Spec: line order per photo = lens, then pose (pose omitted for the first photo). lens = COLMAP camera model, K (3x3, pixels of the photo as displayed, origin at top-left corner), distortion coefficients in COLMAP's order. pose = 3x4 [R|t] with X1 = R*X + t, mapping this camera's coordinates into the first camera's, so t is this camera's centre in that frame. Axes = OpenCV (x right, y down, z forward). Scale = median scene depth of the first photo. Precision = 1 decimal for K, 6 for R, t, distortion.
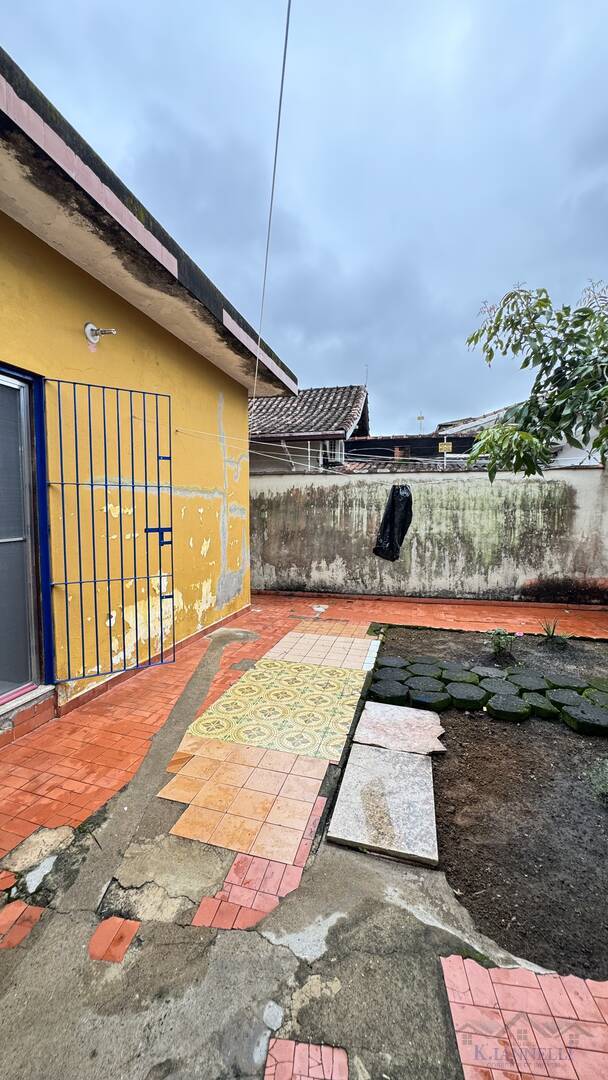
lens RADIAL K [[435.5, 0, 300.0], [0, 435.5, 540.7], [0, 0, 1]] dist [-0.001953, 0.000323]
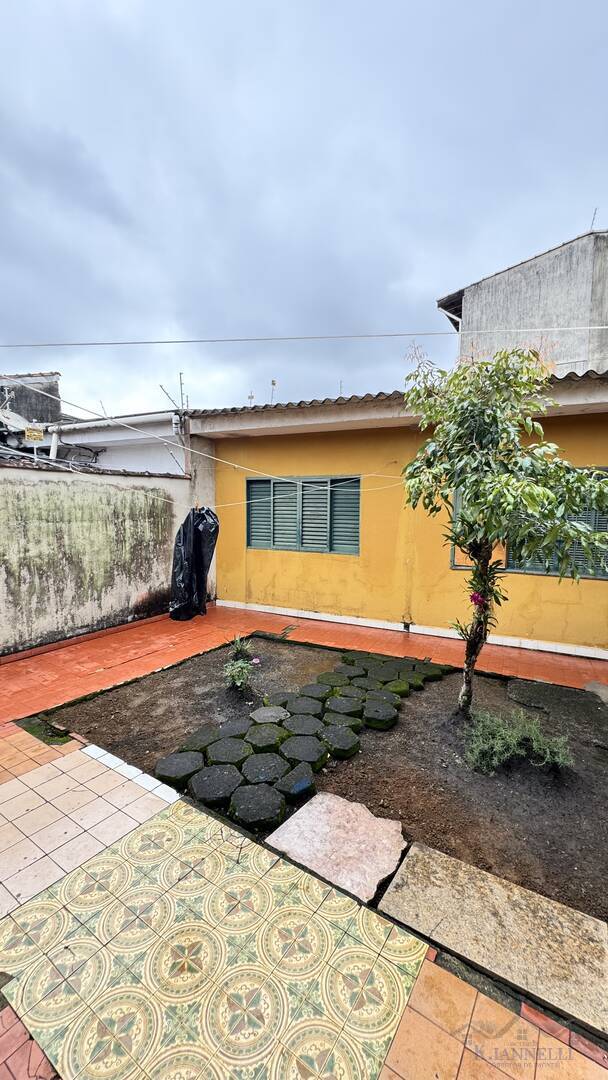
lens RADIAL K [[435.5, 0, 304.7], [0, 435.5, 539.8], [0, 0, 1]] dist [-0.001953, 0.000323]
pose [[0.316099, -0.079359, 0.945401, -0.222958], [0.052518, 0.996431, 0.066083, -0.070270], [-0.947271, 0.028762, 0.319139, 0.378075]]
